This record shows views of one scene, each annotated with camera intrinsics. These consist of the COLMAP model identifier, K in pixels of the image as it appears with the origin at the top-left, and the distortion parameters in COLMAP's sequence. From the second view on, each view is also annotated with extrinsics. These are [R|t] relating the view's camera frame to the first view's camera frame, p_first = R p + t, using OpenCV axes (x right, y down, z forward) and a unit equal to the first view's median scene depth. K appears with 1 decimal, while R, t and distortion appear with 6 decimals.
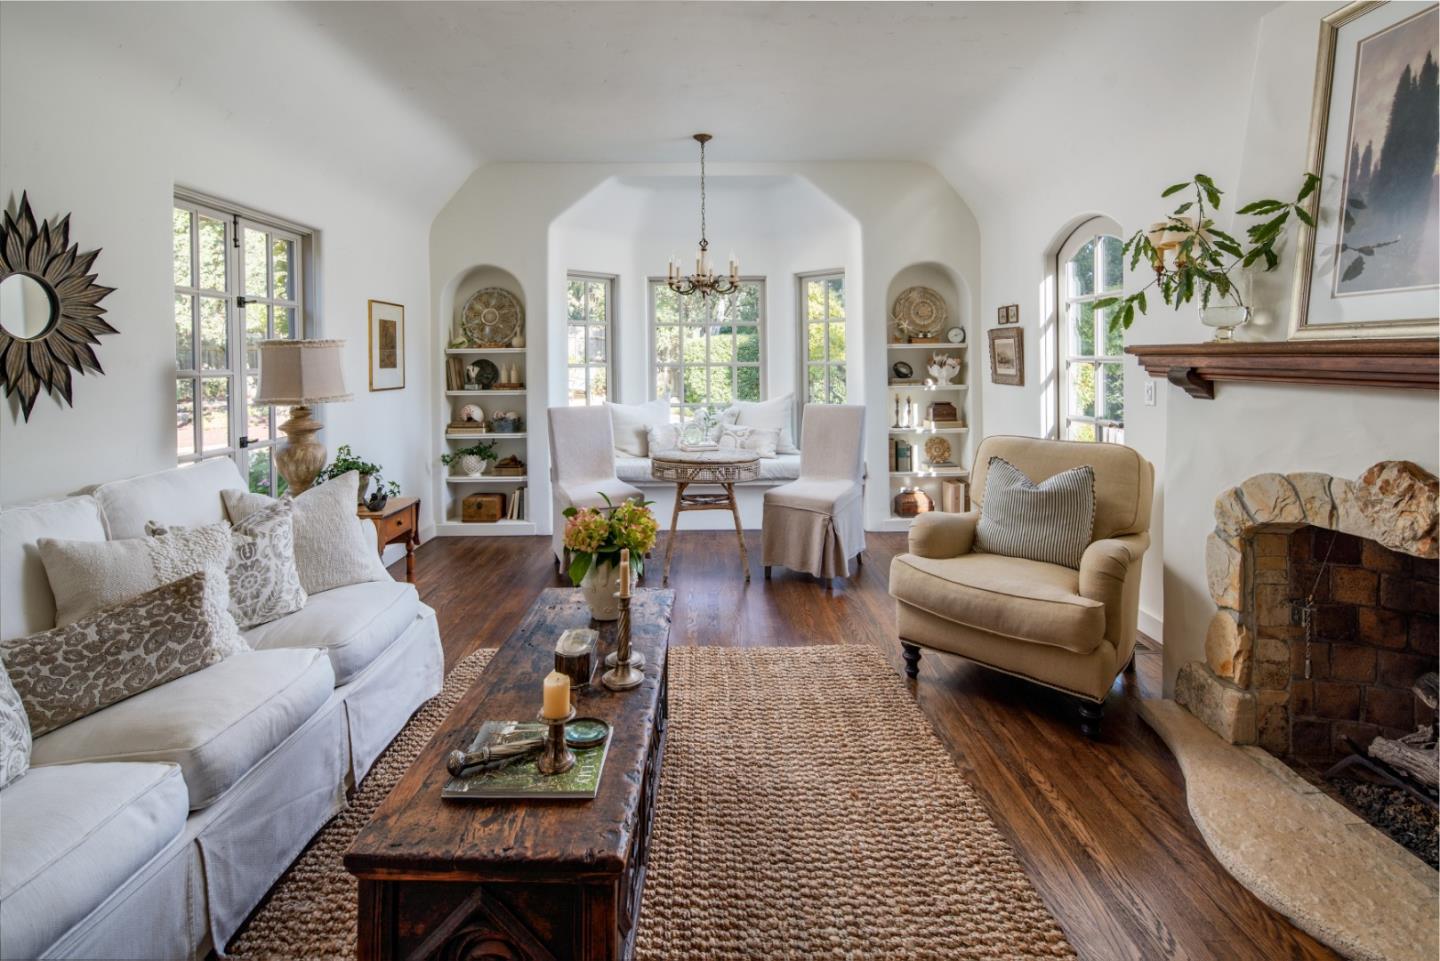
lens RADIAL K [[723.1, 0, 708.2], [0, 723.1, 380.7], [0, 0, 1]] dist [-0.004005, -0.001339]
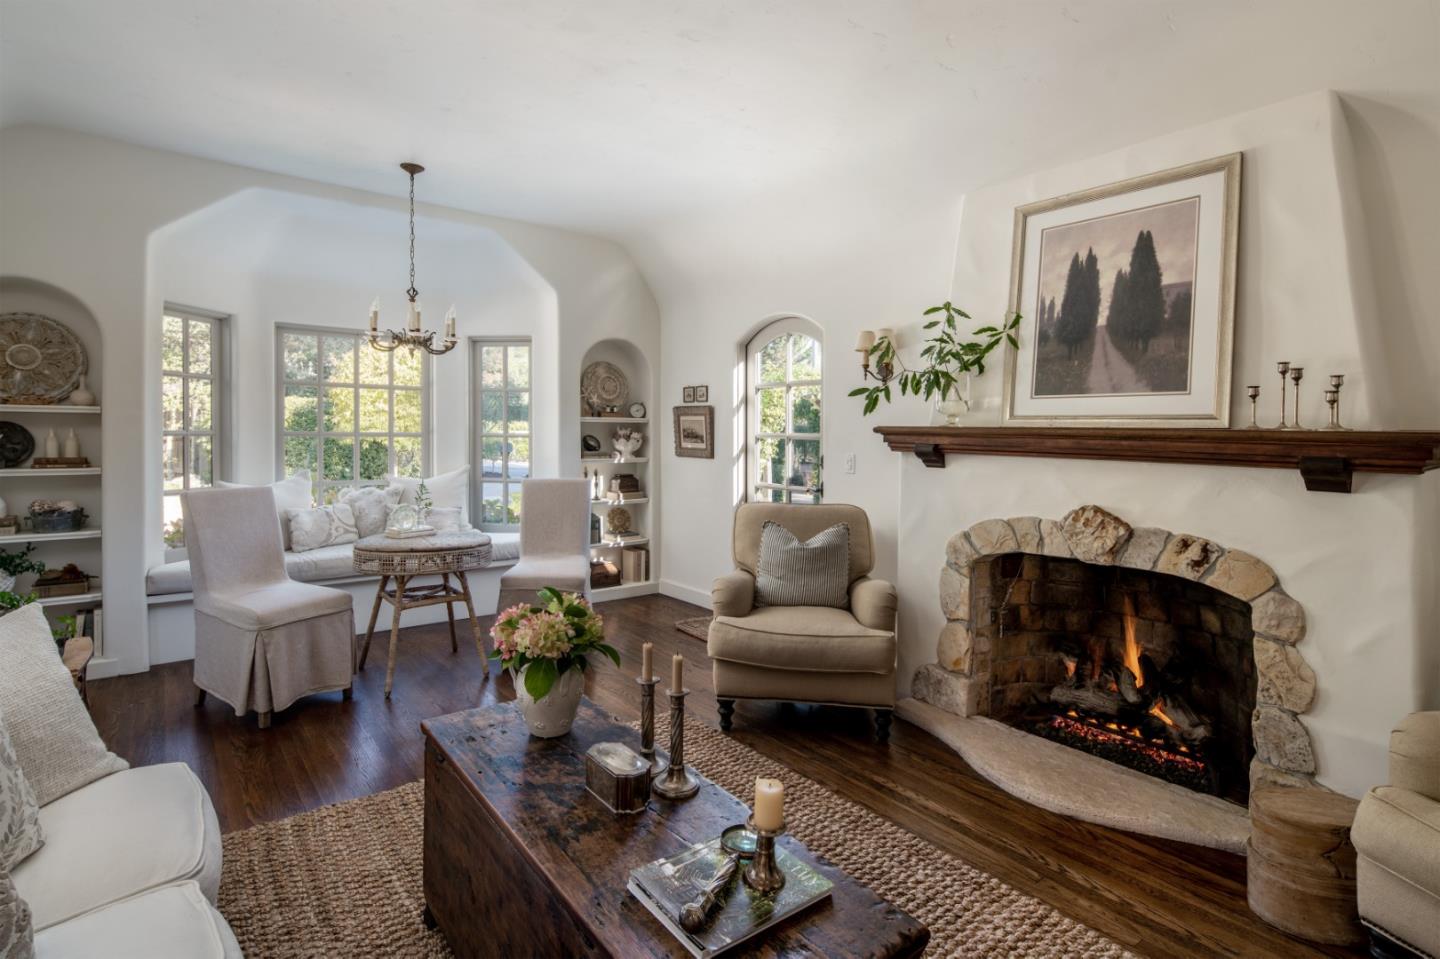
lens RADIAL K [[729.3, 0, 727.5], [0, 729.3, 452.2], [0, 0, 1]] dist [0.000551, -0.000970]
pose [[0.781029, 0.000974, 0.624493, -0.395283], [-0.000223, 0.999999, -0.001281, -0.001598], [-0.624494, 0.000862, 0.781029, 0.151679]]
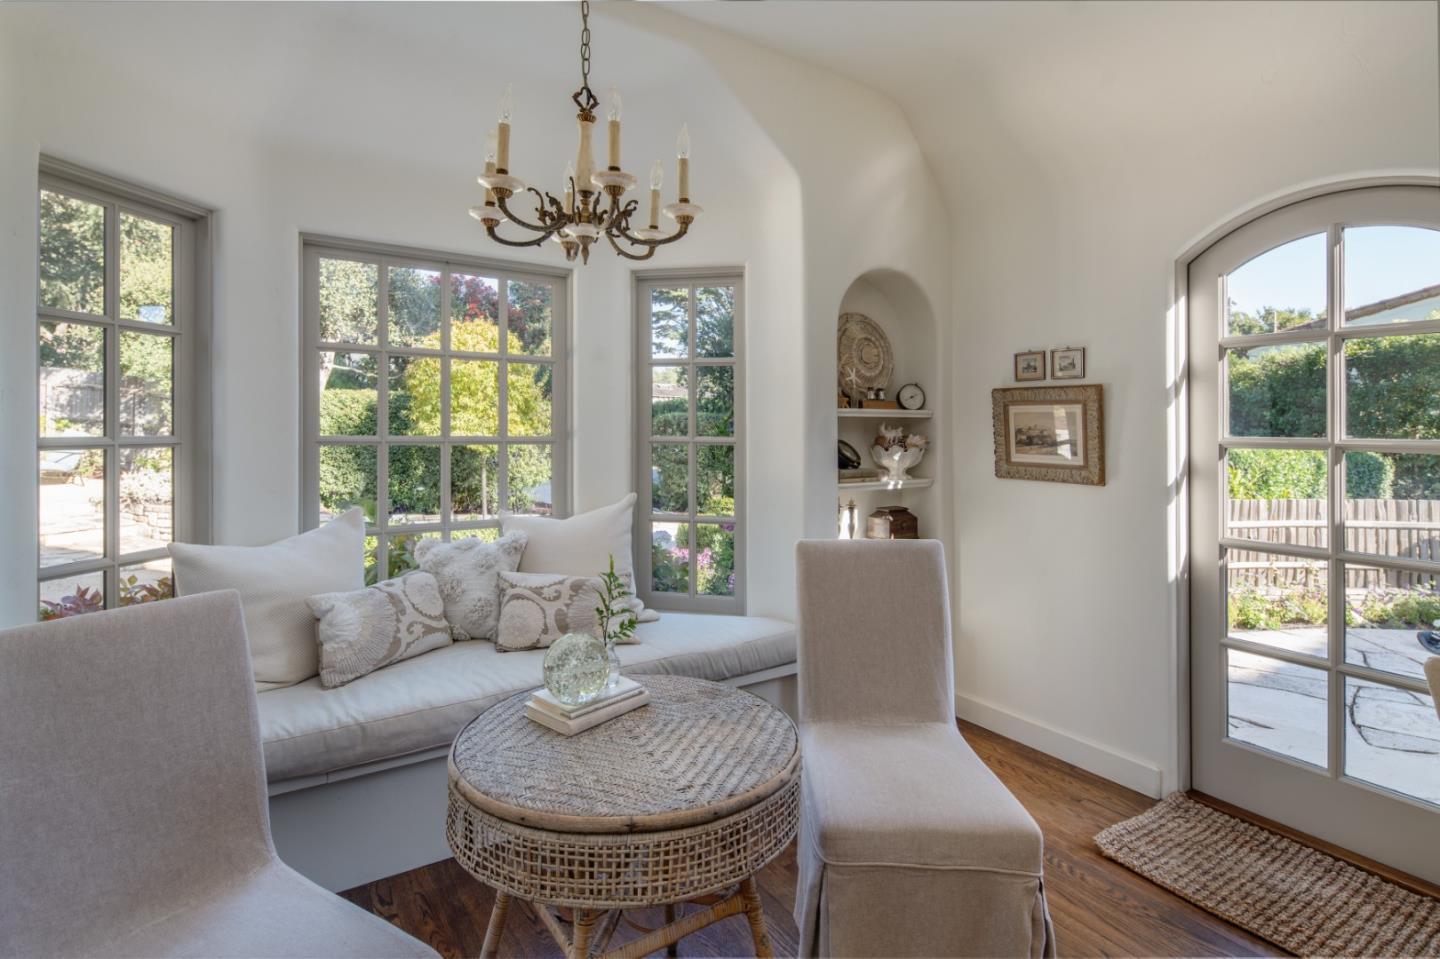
lens RADIAL K [[691.8, 0, 718.7], [0, 691.8, 439.3], [0, 0, 1]] dist [0.001239, 0.000042]
pose [[0.828892, 0.005719, 0.559379, -0.215730], [-0.000022, 0.999948, -0.010190, -0.038097], [-0.559408, 0.008434, 0.828849, 1.087913]]
